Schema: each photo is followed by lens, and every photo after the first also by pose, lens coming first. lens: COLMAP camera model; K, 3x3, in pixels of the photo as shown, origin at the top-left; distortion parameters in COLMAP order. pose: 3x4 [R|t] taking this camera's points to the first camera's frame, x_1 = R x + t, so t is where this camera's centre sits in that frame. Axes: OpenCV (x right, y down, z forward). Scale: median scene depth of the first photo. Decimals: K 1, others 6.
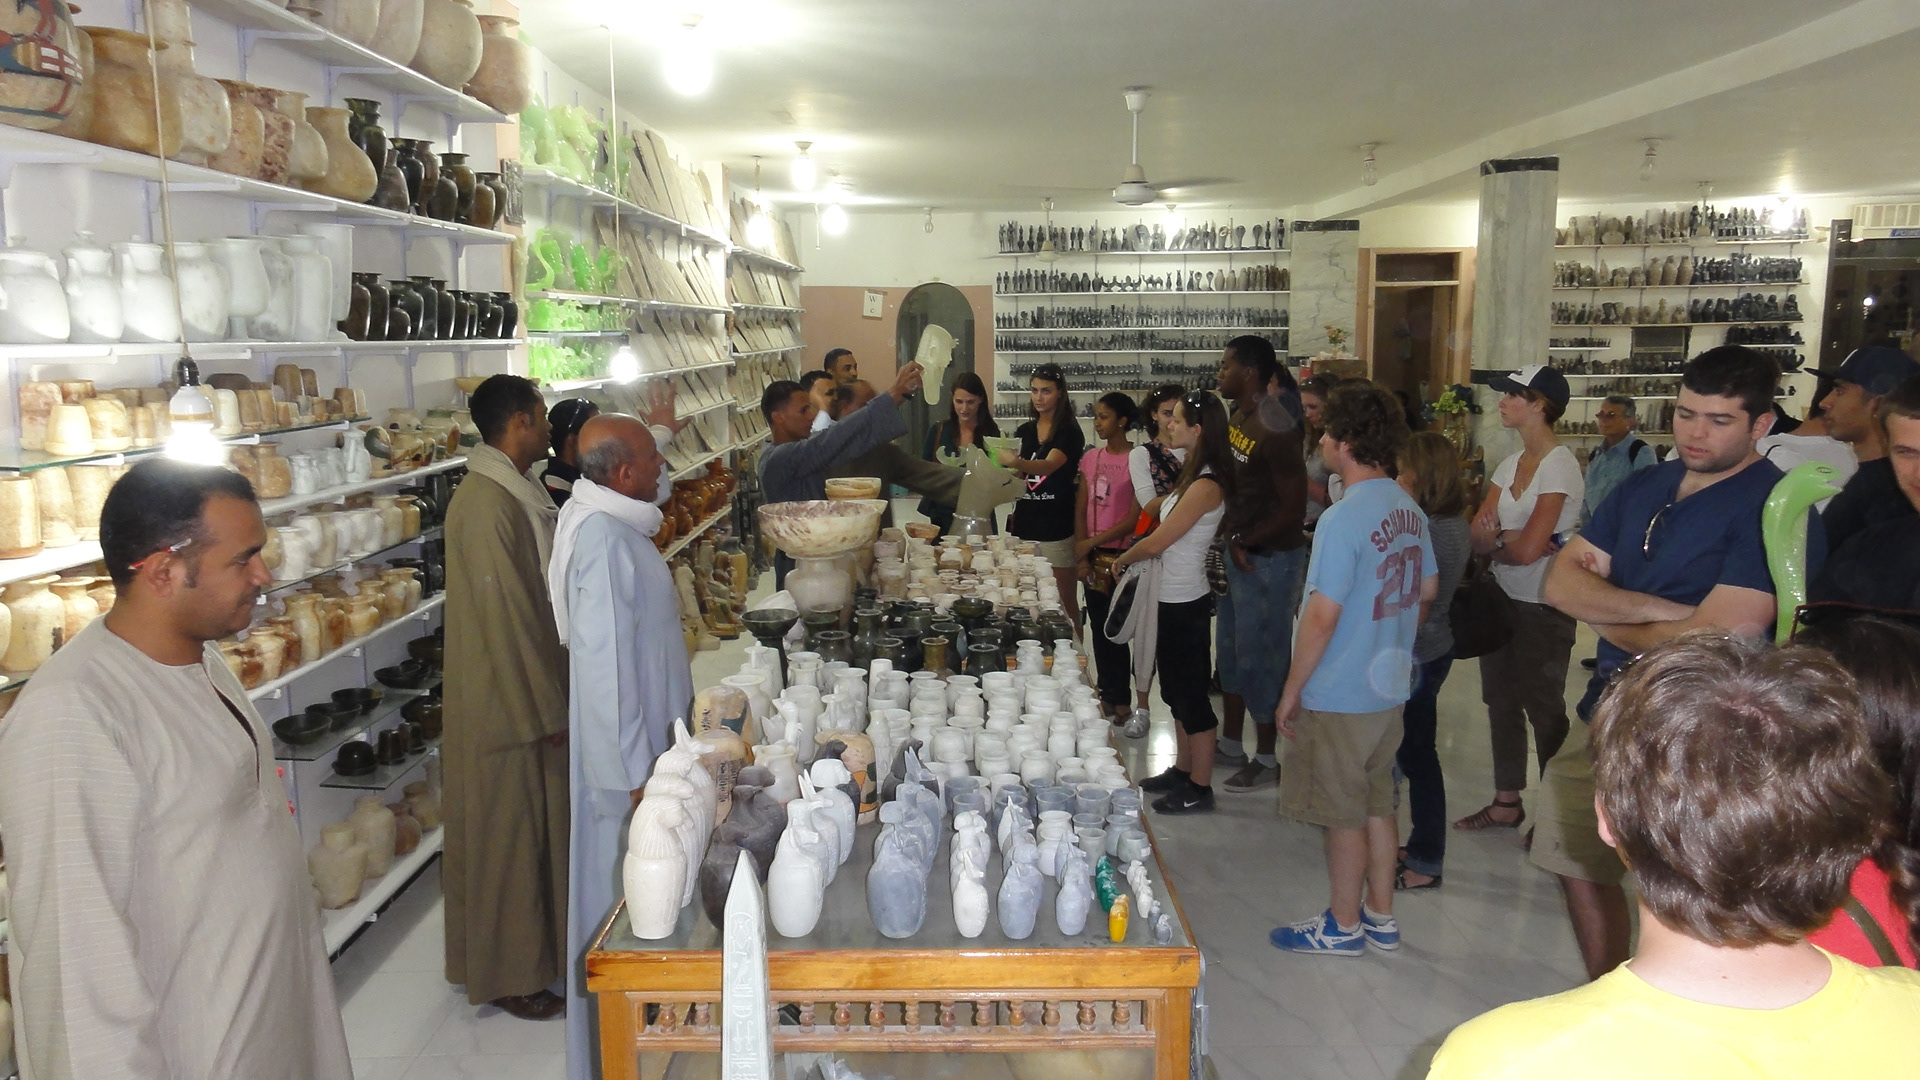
lens RADIAL K [[1363.3, 0, 953.0], [0, 1363.3, 530.0], [0, 0, 1]] dist [-0.000399, 0.005561]
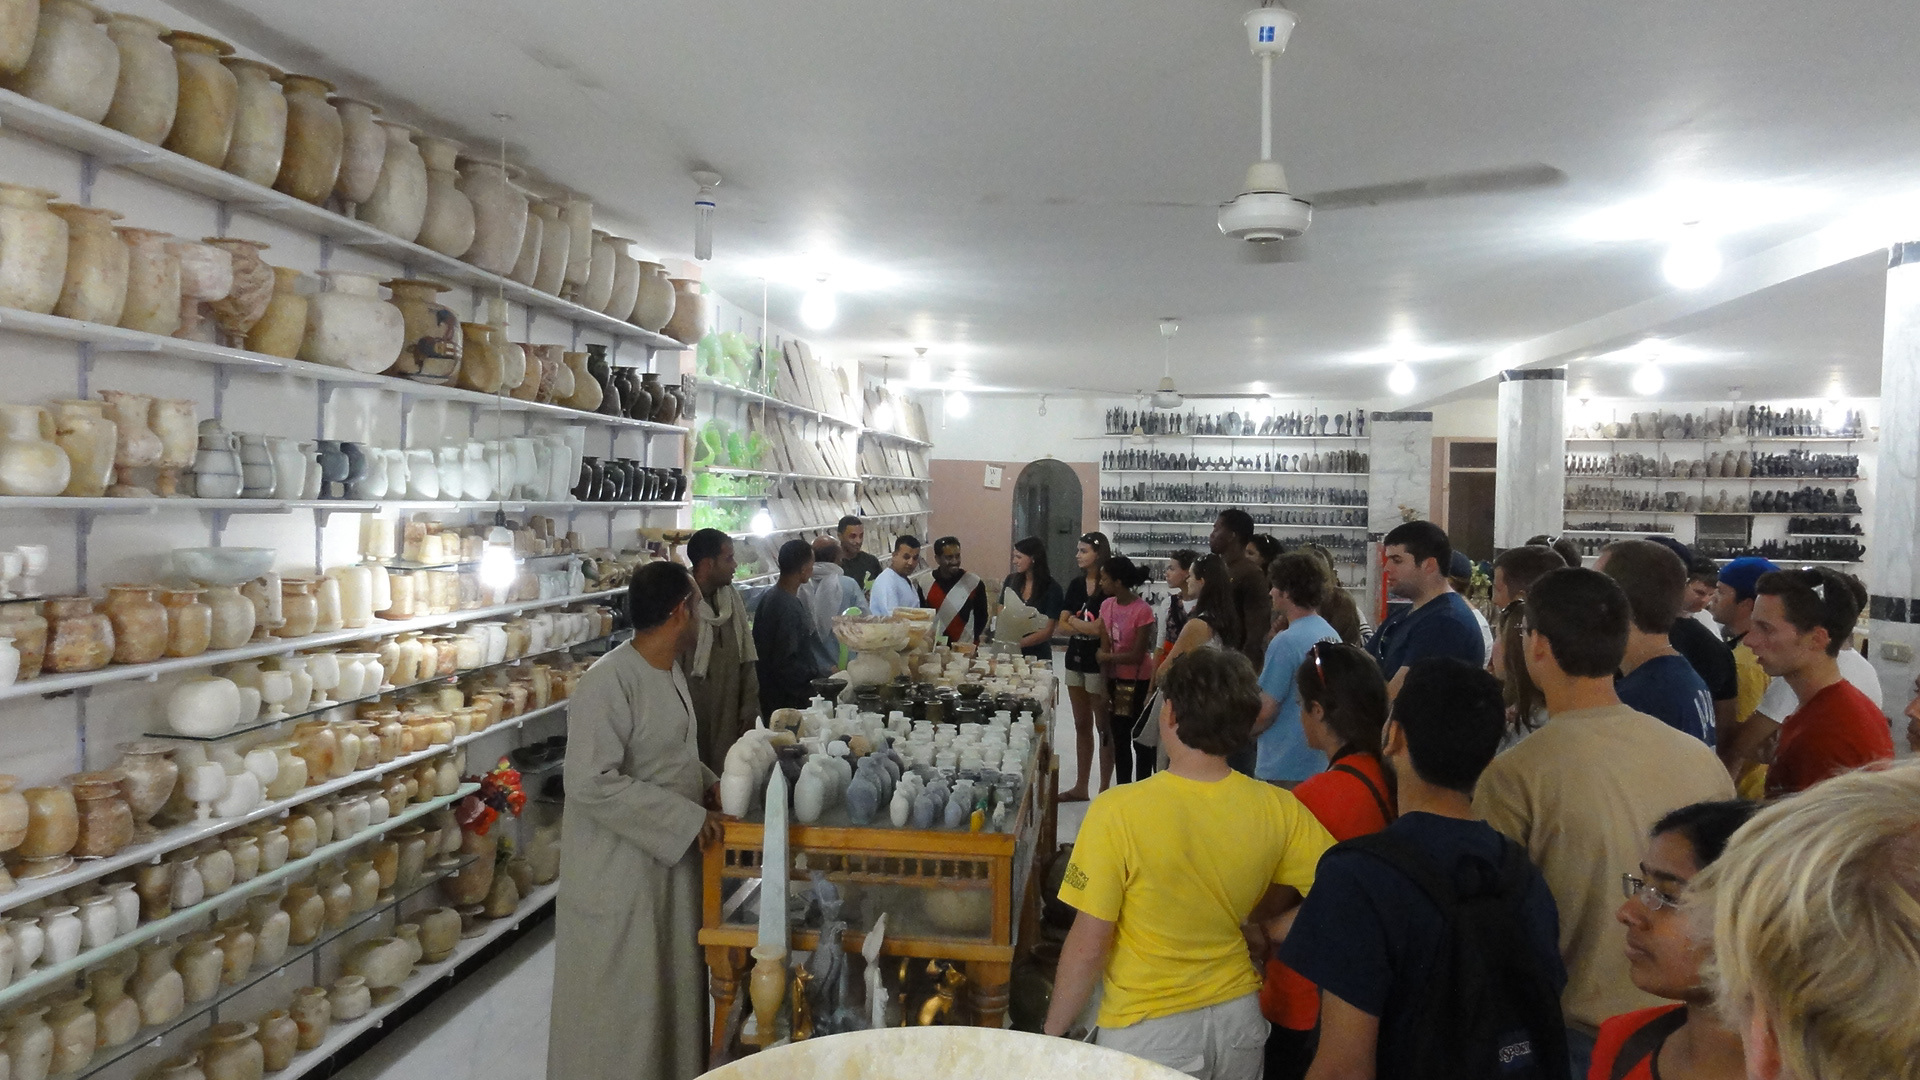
lens RADIAL K [[1363.3, 0, 960.2], [0, 1363.3, 547.7], [0, 0, 1]] dist [-0.000399, 0.005561]
pose [[0.993811, 0.030026, -0.106946, 0.075770], [-0.041423, 0.993503, -0.105996, 0.029353], [0.103069, 0.109770, 0.988599, -0.236368]]
